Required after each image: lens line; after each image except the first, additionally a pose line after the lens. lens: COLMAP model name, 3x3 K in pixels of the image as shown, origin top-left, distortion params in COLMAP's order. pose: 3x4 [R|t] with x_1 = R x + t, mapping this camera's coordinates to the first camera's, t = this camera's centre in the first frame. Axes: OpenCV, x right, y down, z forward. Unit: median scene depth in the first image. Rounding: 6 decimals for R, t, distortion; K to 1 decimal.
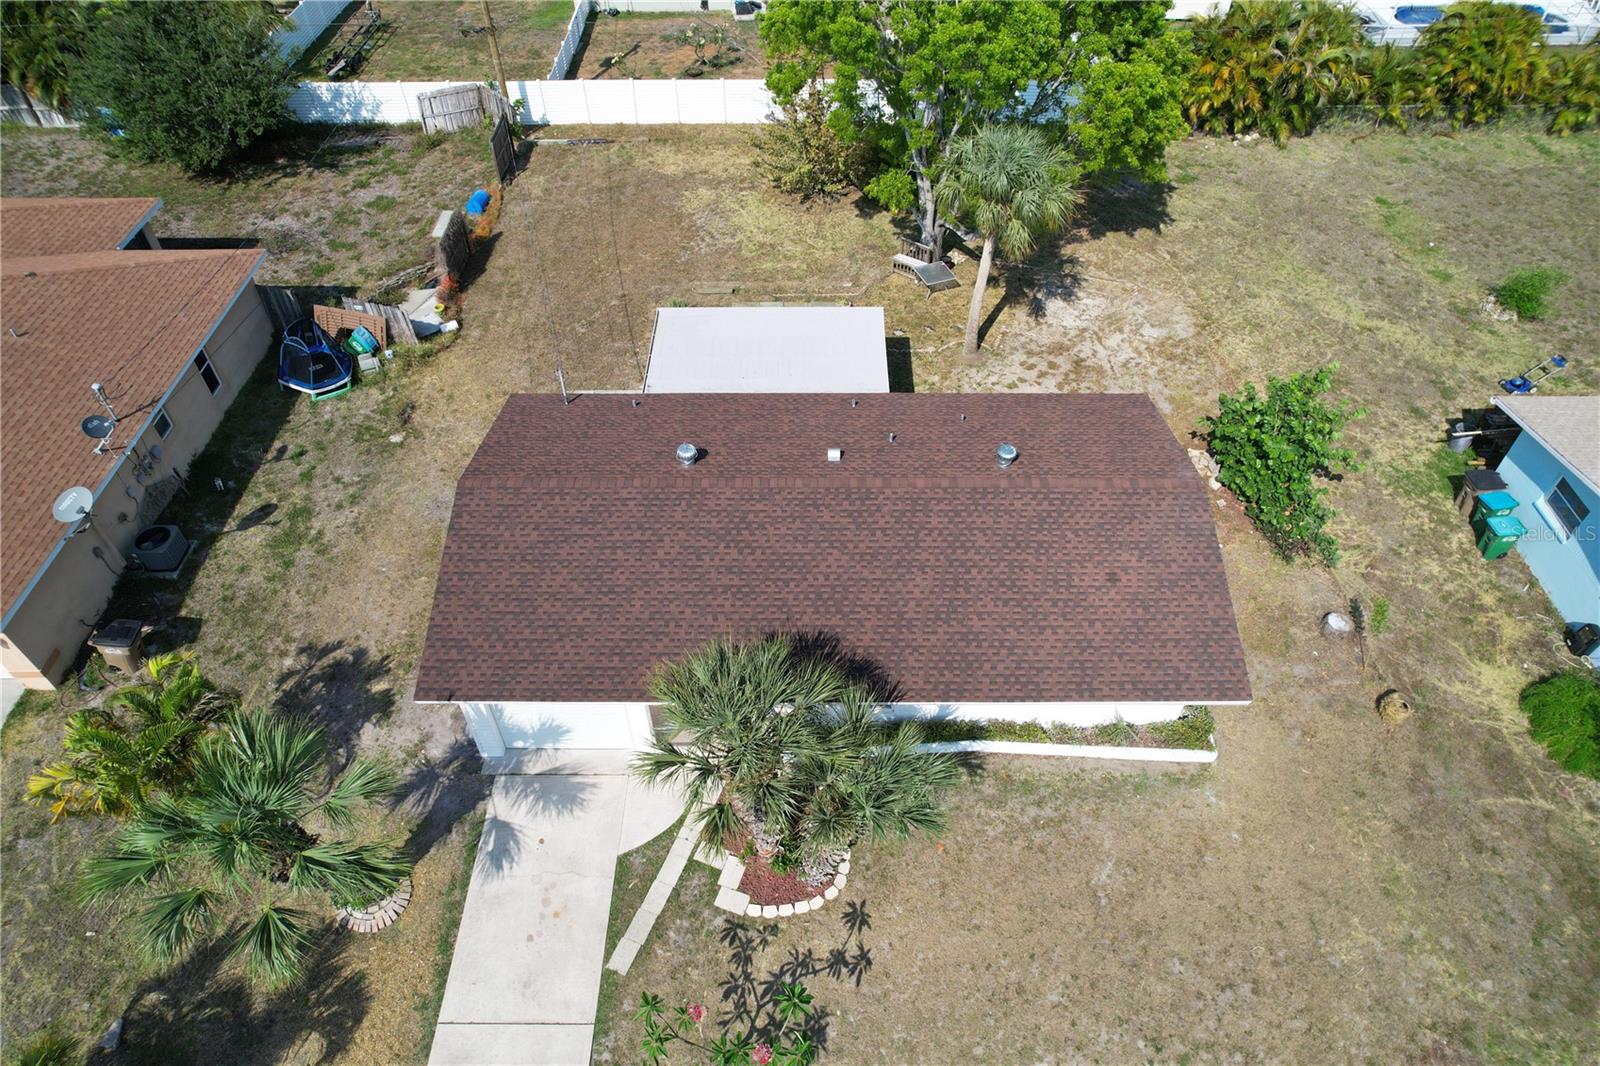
lens RADIAL K [[1002.5, 0, 800.0], [0, 1002.5, 533.0], [0, 0, 1]] dist [-0.056736, 0.043570]
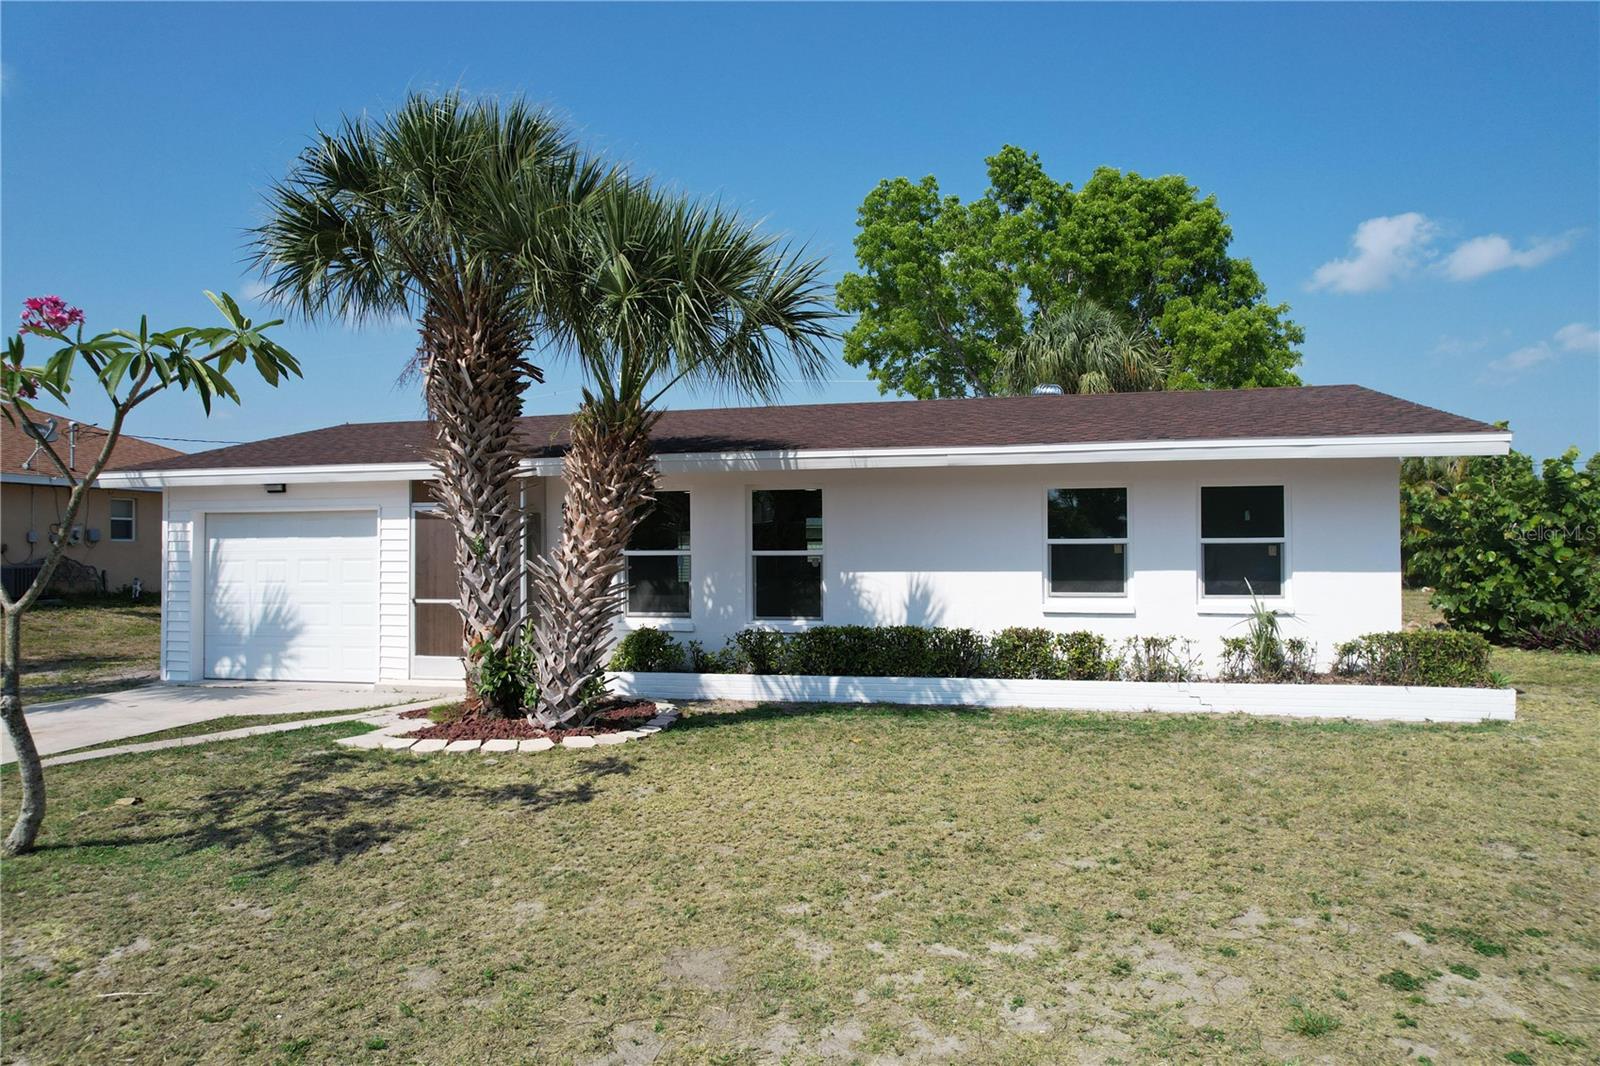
lens RADIAL K [[1002.5, 0, 800.0], [0, 1002.5, 533.0], [0, 0, 1]] dist [-0.056736, 0.043570]
pose [[0.975107, 0.001398, -0.221730, 0.242166], [-0.160706, 0.693438, -0.702366, 0.640572], [0.152774, 0.720515, 0.676401, 0.711030]]
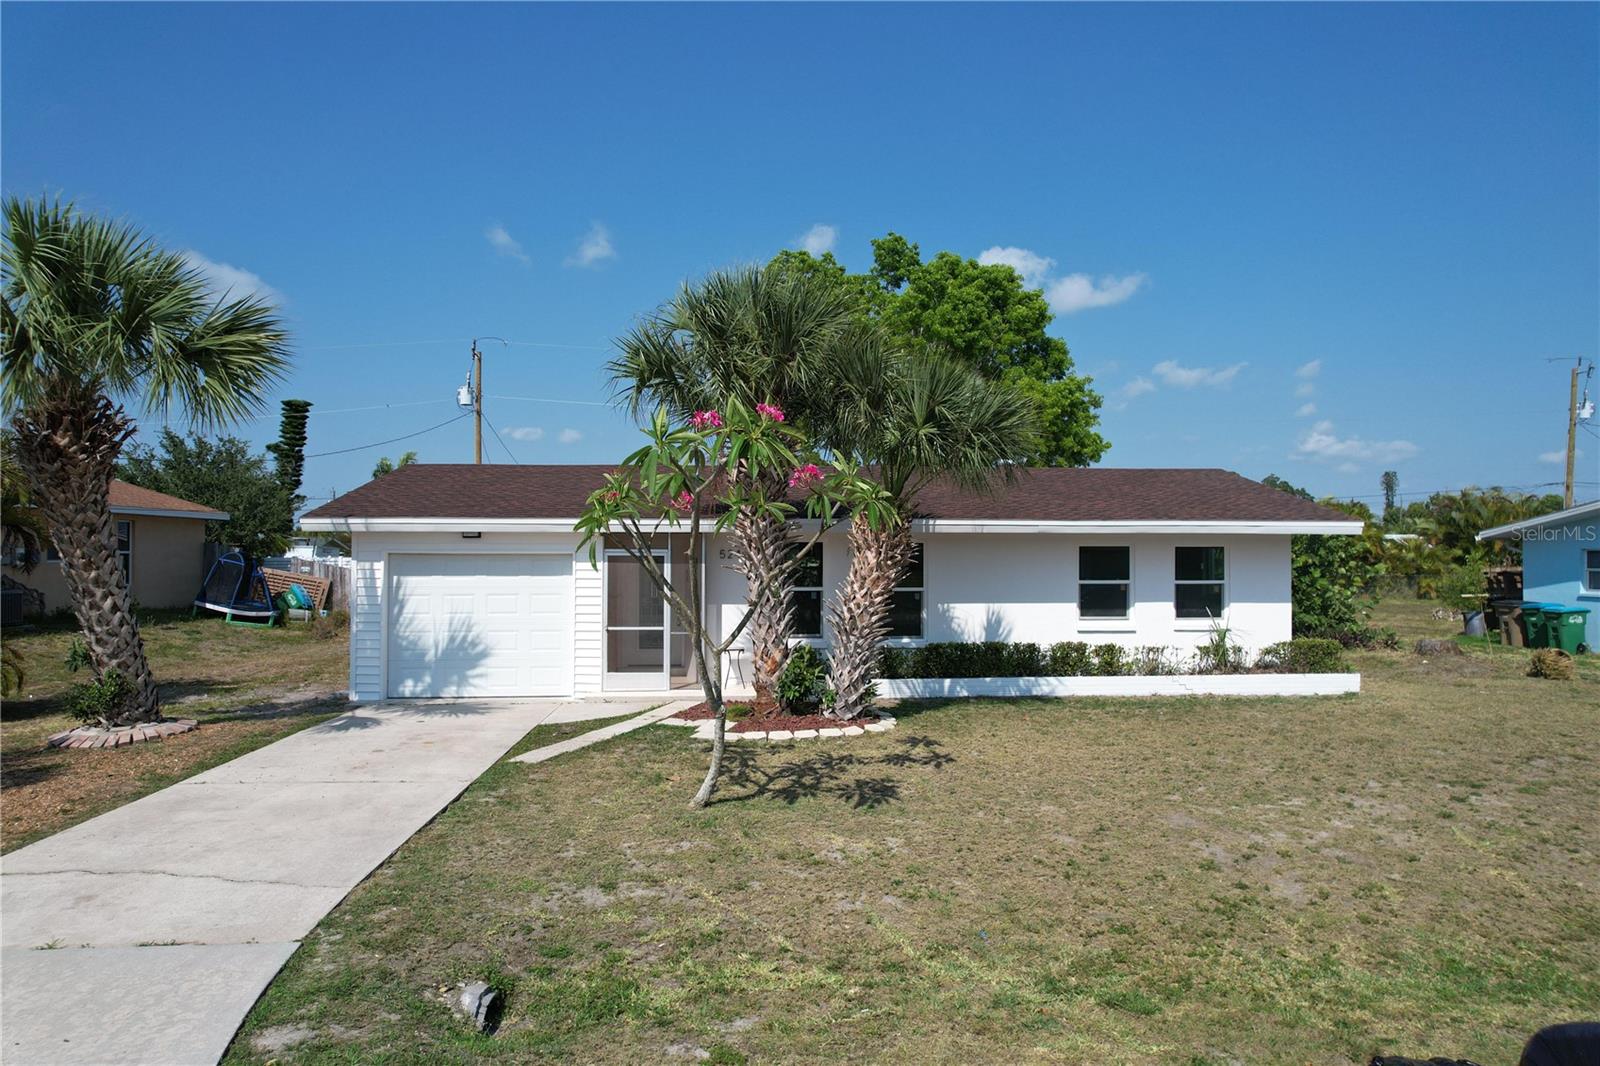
lens RADIAL K [[1002.5, 0, 800.0], [0, 1002.5, 533.0], [0, 0, 1]] dist [-0.056736, 0.043570]
pose [[0.997483, 0.013373, 0.069640, -0.067709], [0.041162, 0.690485, -0.722175, 0.800659], [-0.057743, 0.723223, 0.688196, 0.512269]]
